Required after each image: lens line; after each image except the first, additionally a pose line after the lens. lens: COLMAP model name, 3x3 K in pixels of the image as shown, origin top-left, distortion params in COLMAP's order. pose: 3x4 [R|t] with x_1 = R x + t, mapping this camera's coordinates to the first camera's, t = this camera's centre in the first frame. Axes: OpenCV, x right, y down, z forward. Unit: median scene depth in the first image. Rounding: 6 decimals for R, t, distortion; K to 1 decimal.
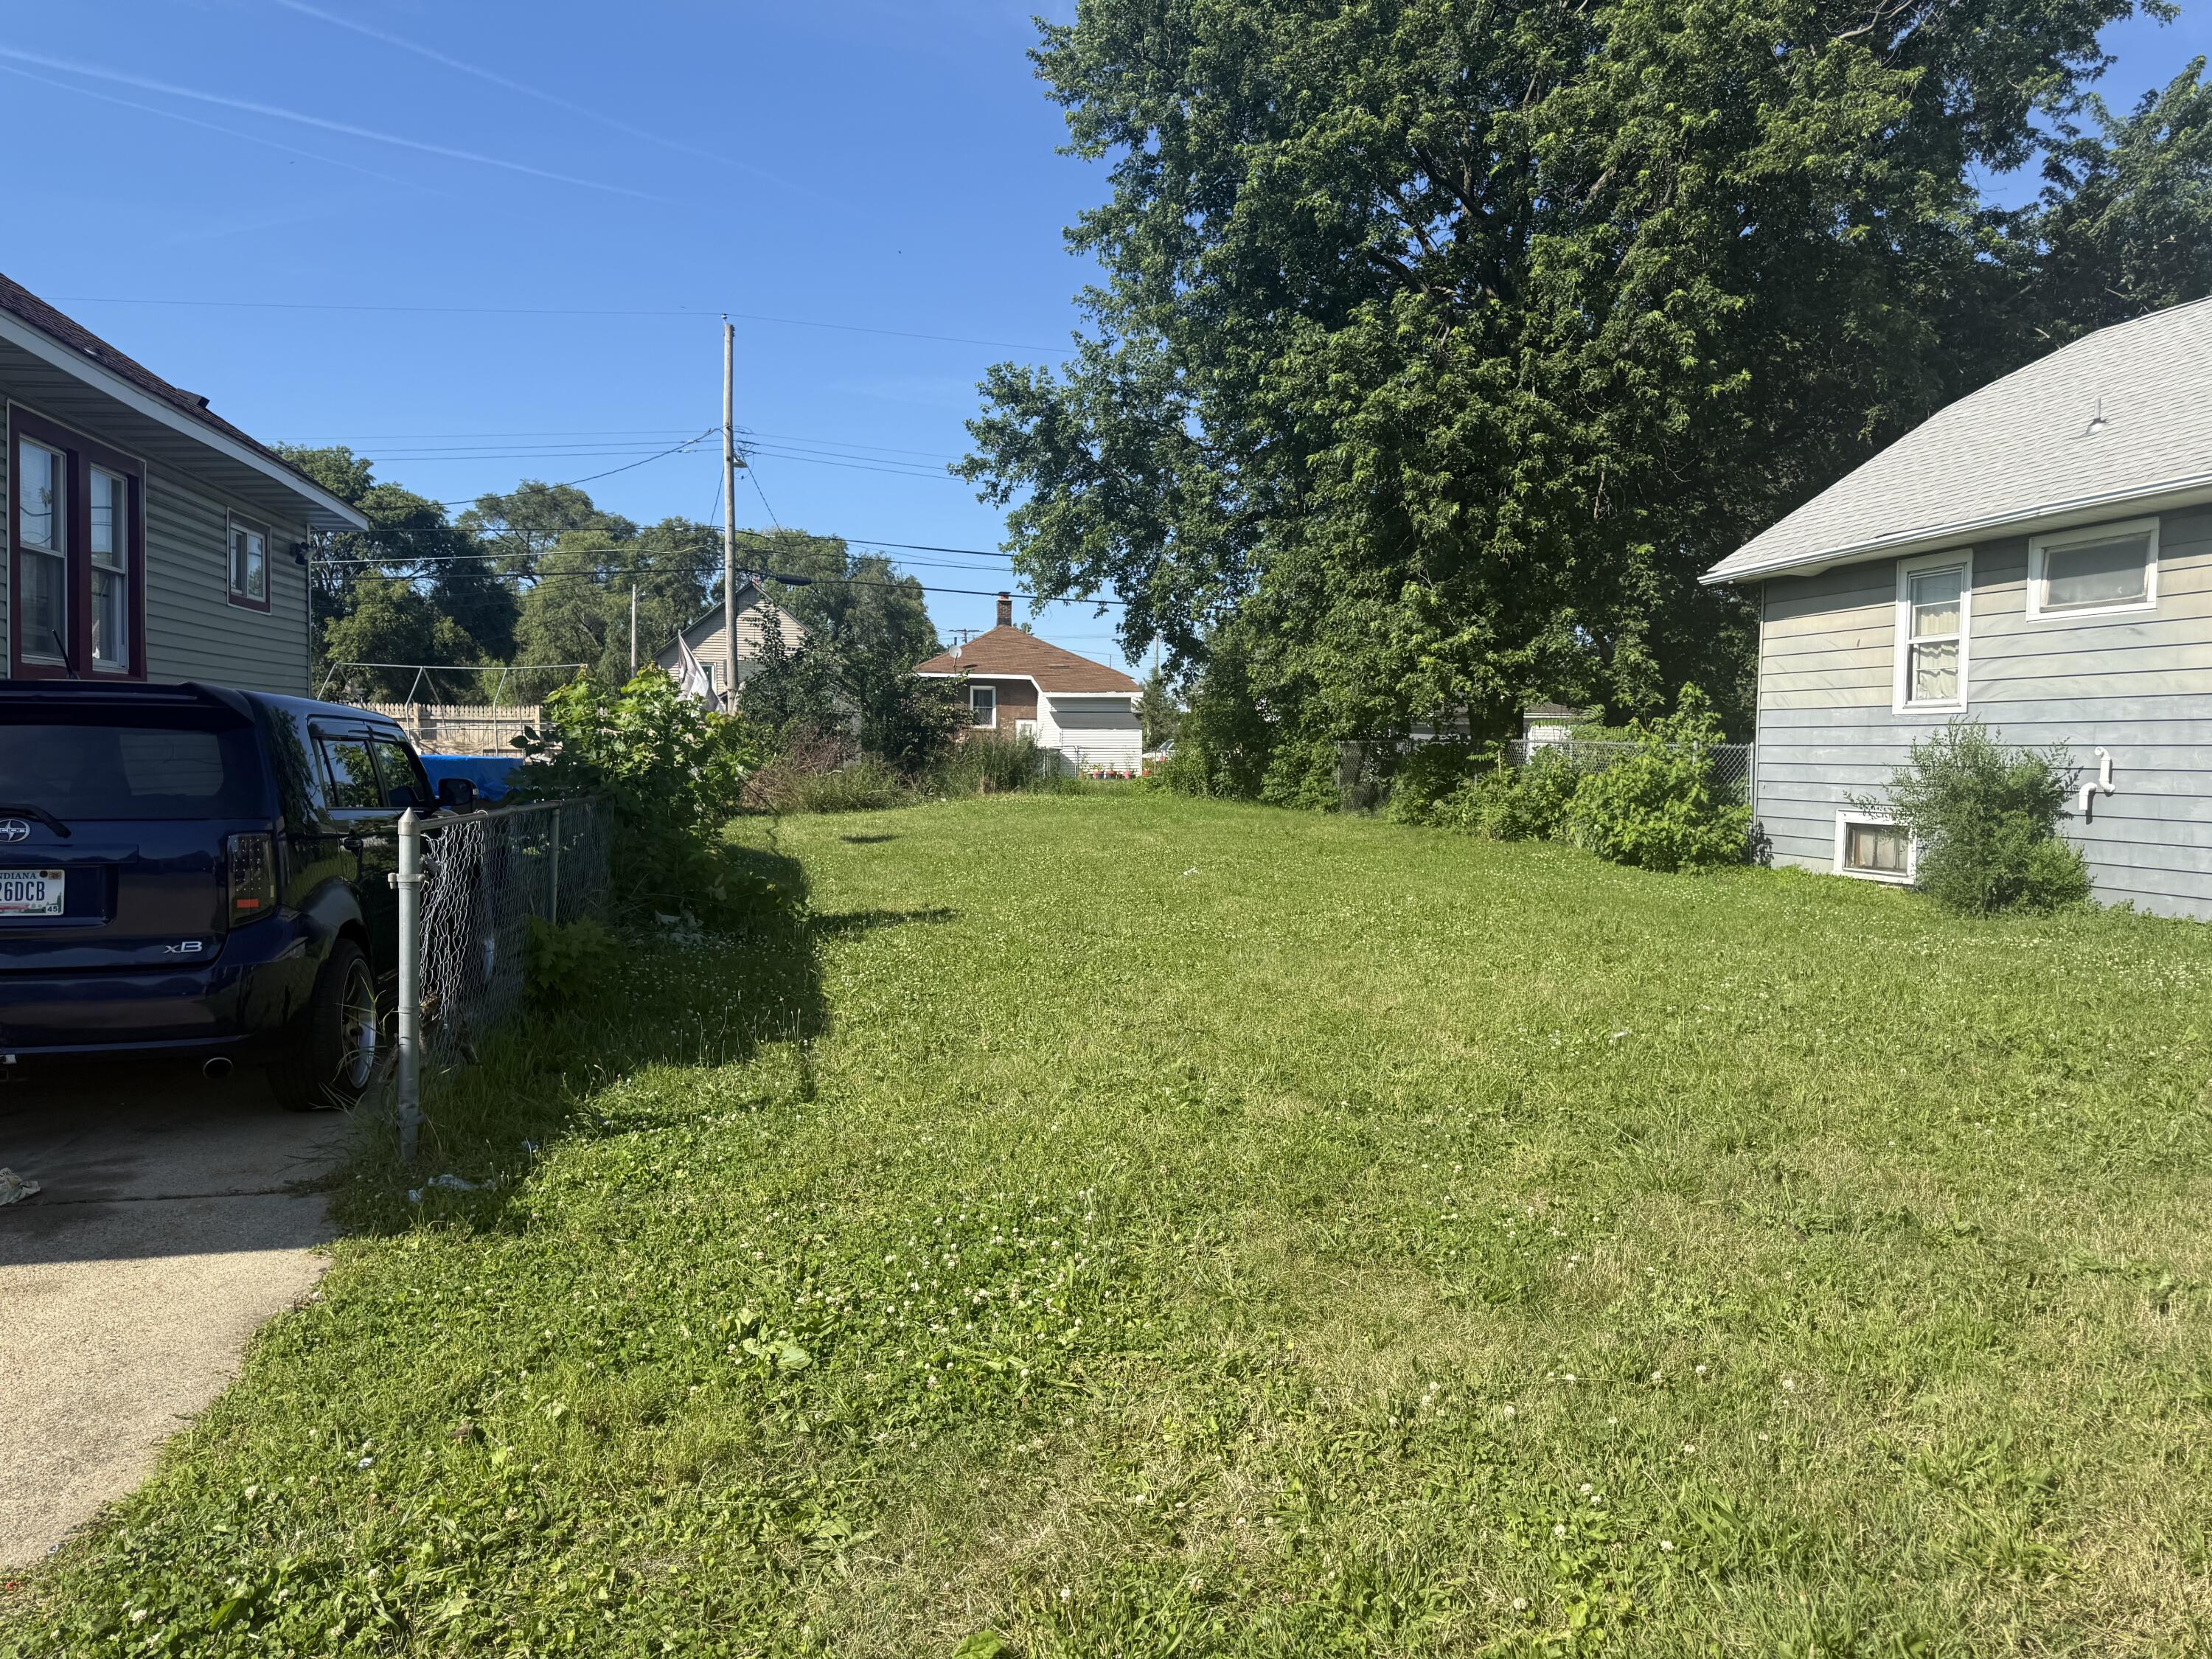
lens RADIAL K [[1580.5, 0, 1110.5], [0, 1580.5, 814.5], [0, 0, 1]] dist [0.072438, -0.043390]
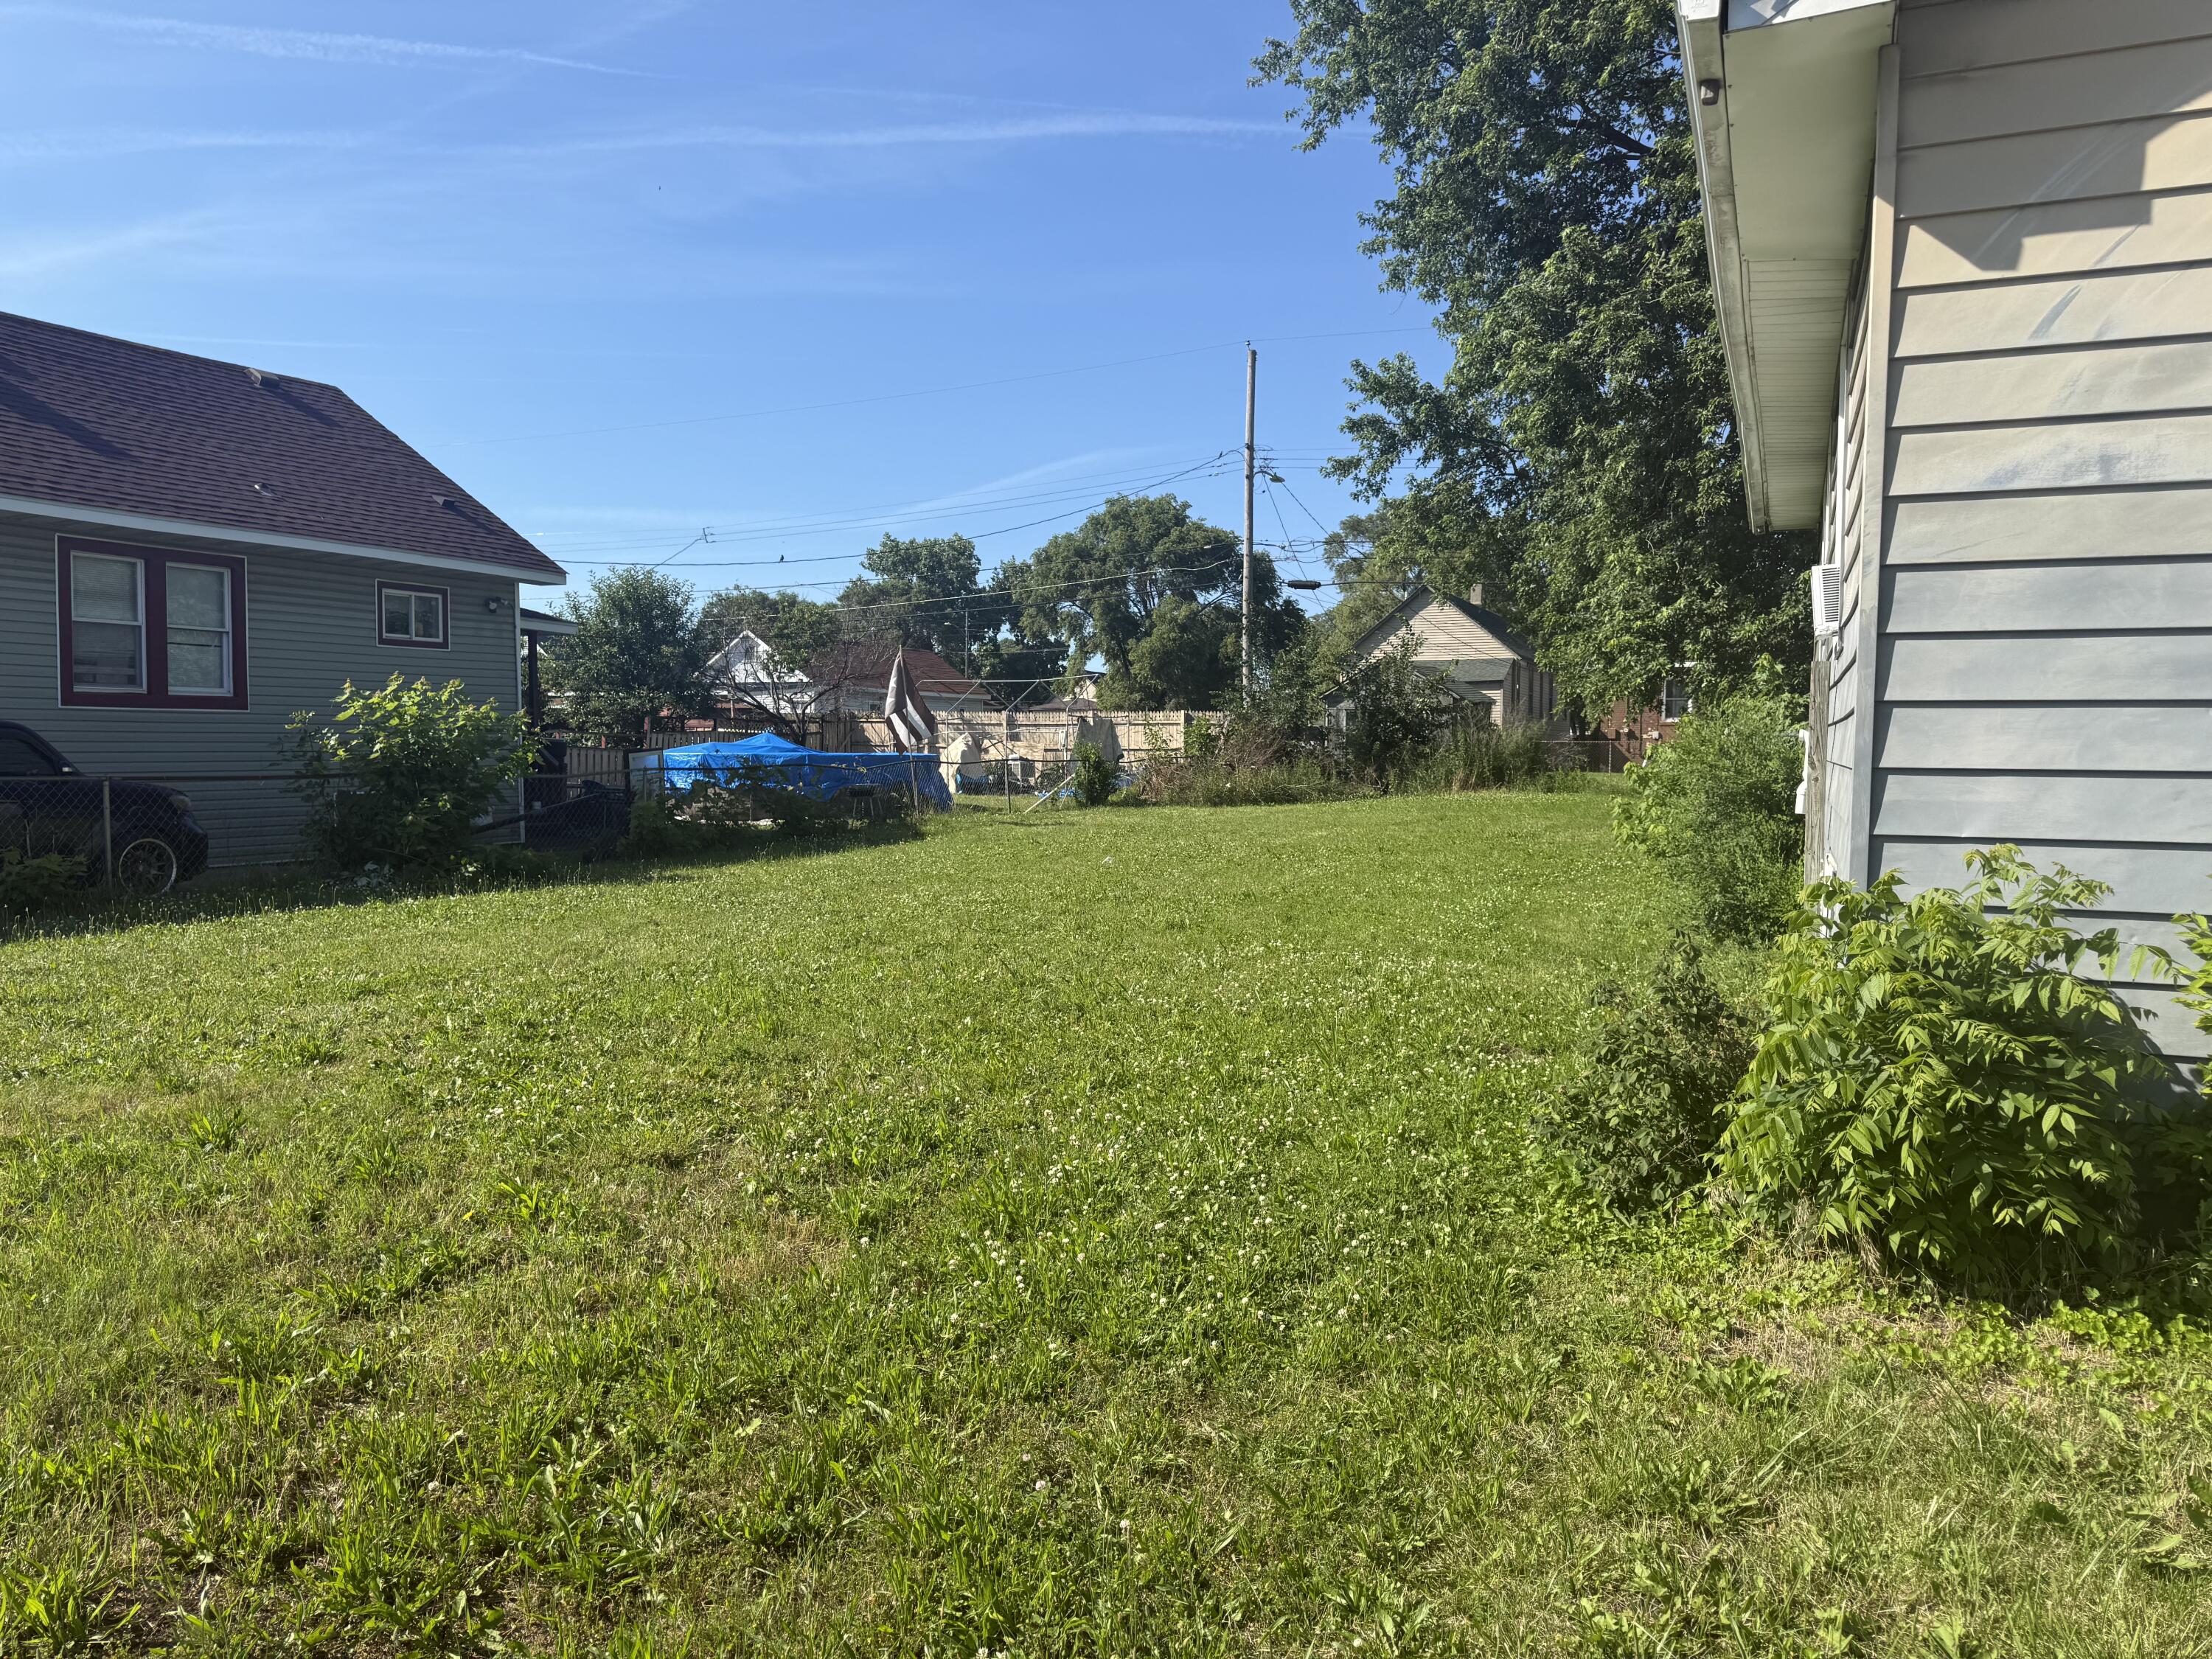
lens RADIAL K [[1580.5, 0, 1119.0], [0, 1580.5, 825.6], [0, 0, 1]] dist [0.072438, -0.043390]
pose [[0.813903, 0.022096, -0.580581, 0.571062], [-0.018715, 0.999755, 0.011814, 0.001557], [0.580700, 0.001250, 0.814117, 0.138885]]
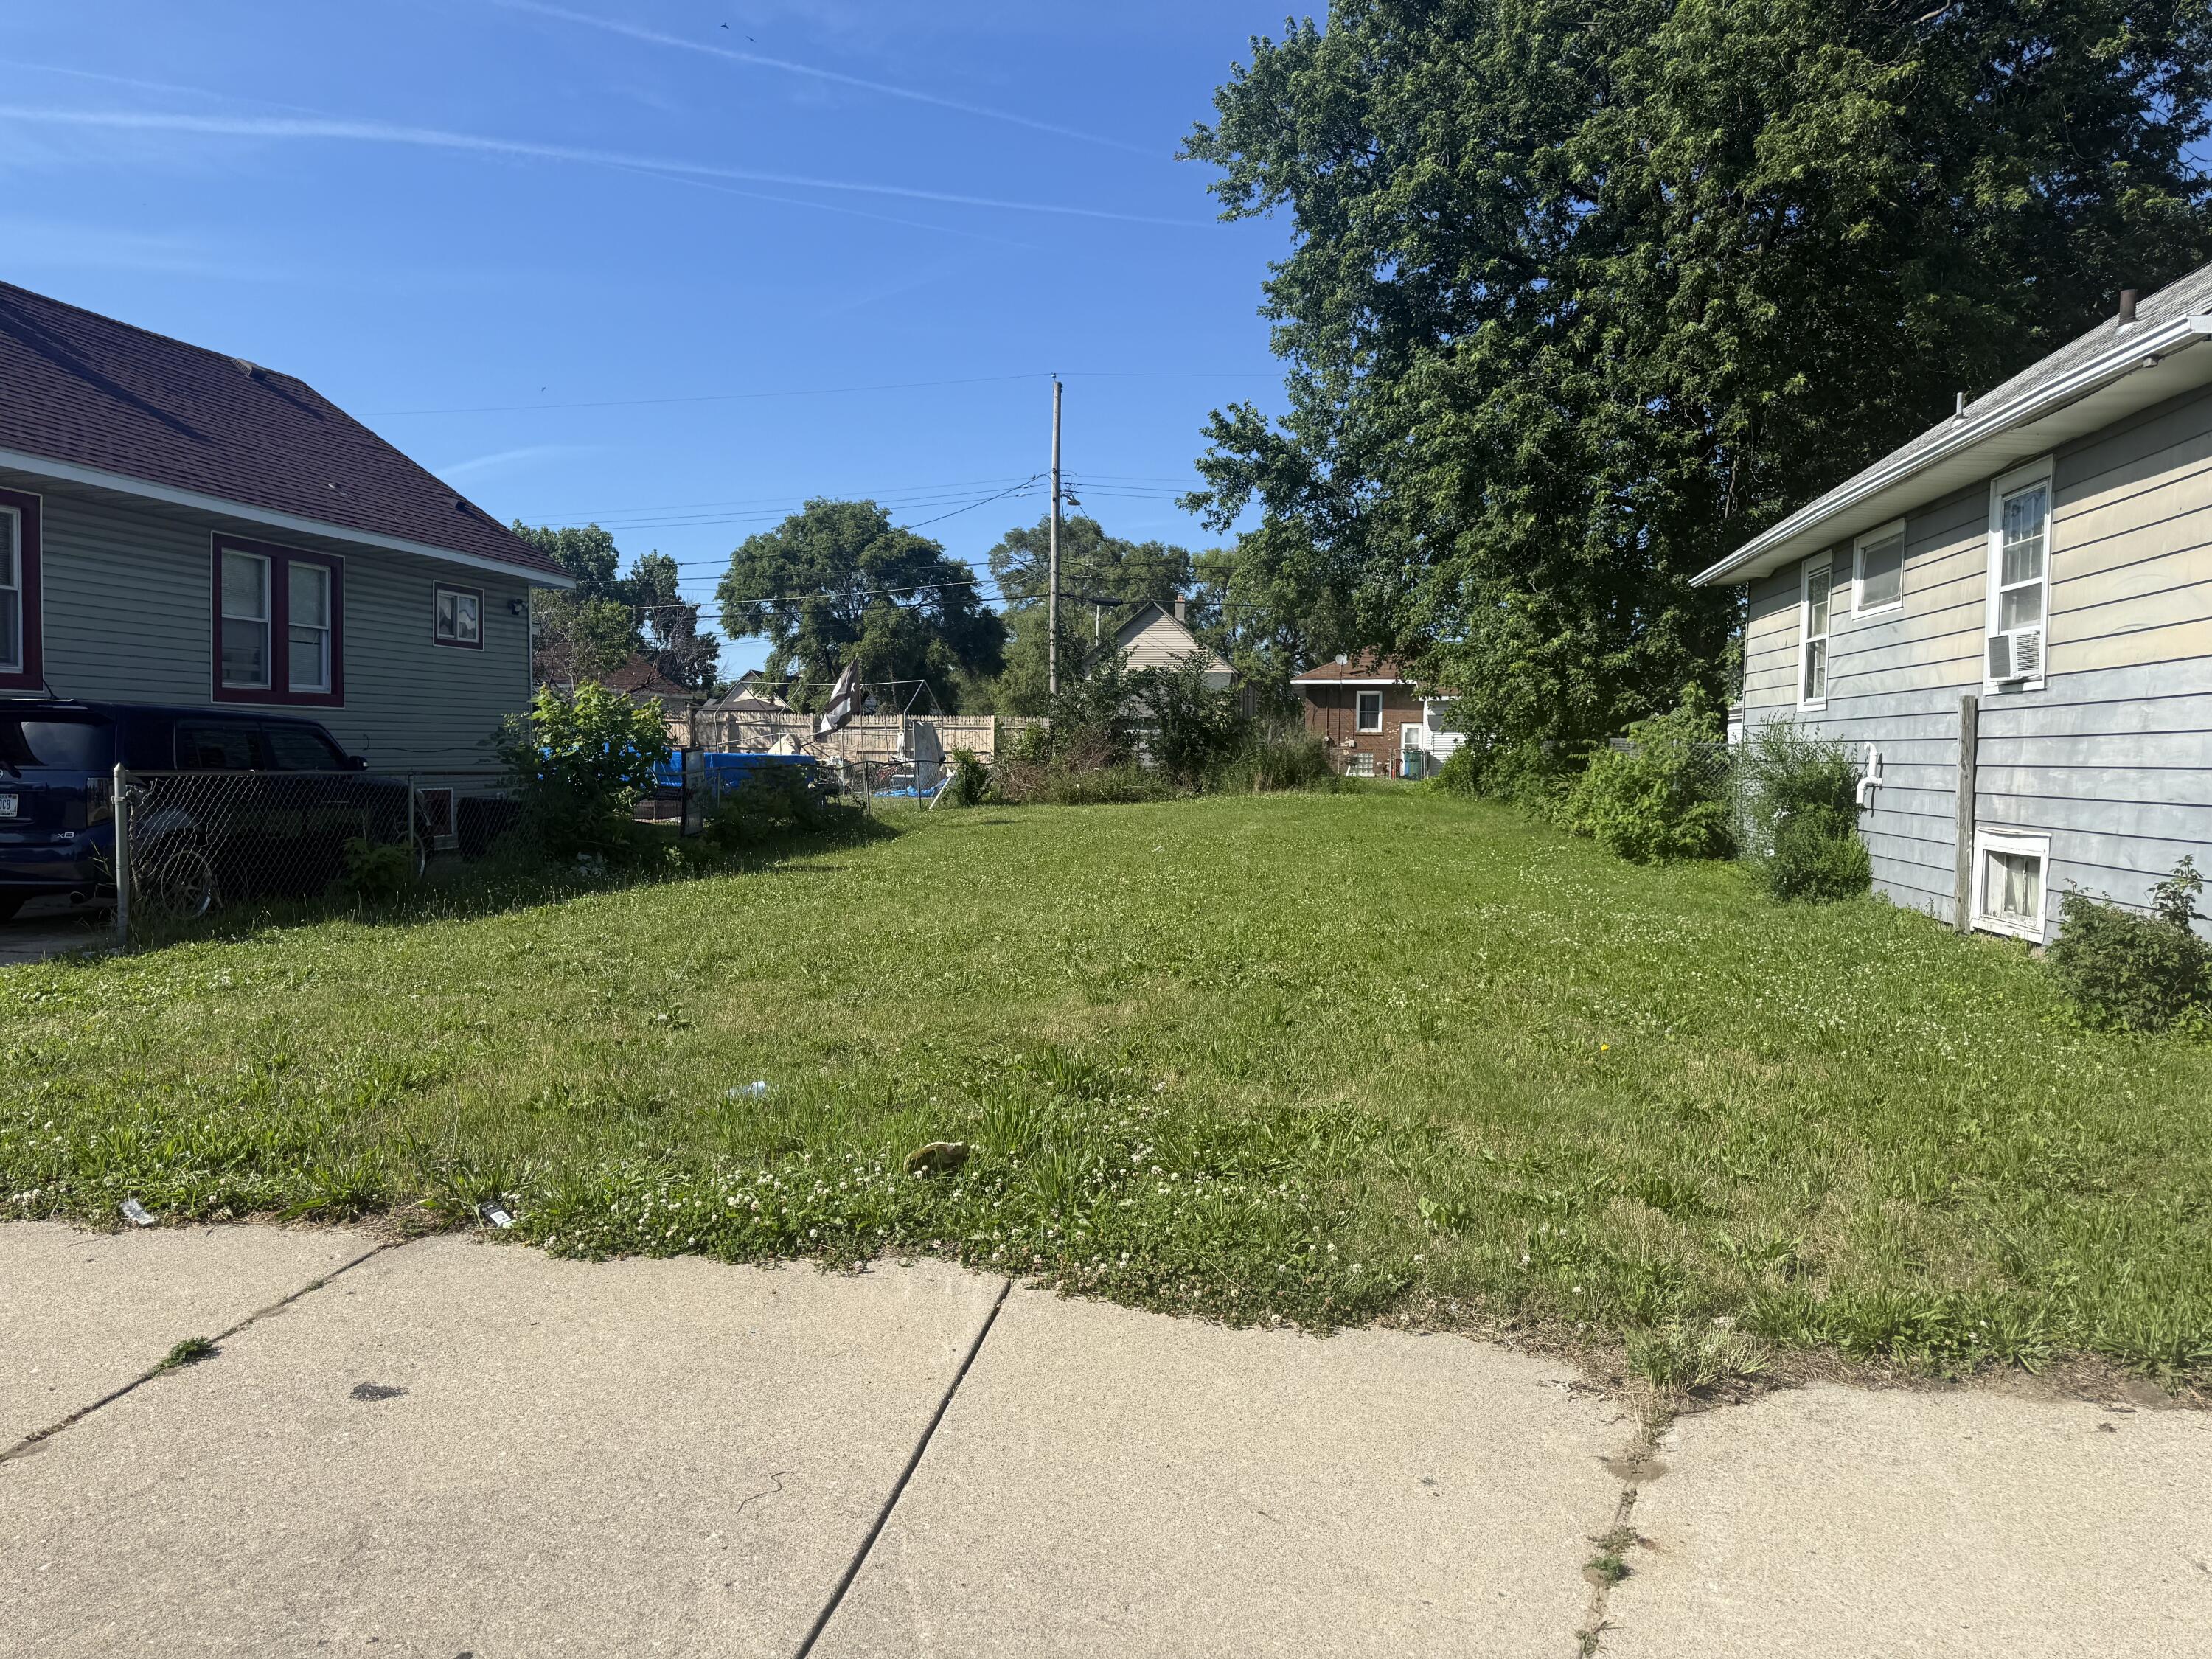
lens RADIAL K [[1580.5, 0, 1108.0], [0, 1580.5, 827.7], [0, 0, 1]] dist [0.072438, -0.043390]
pose [[0.933633, 0.017963, -0.357782, 0.380167], [-0.016727, 0.999839, 0.006549, 0.011748], [0.357841, -0.000129, 0.933782, -0.105770]]
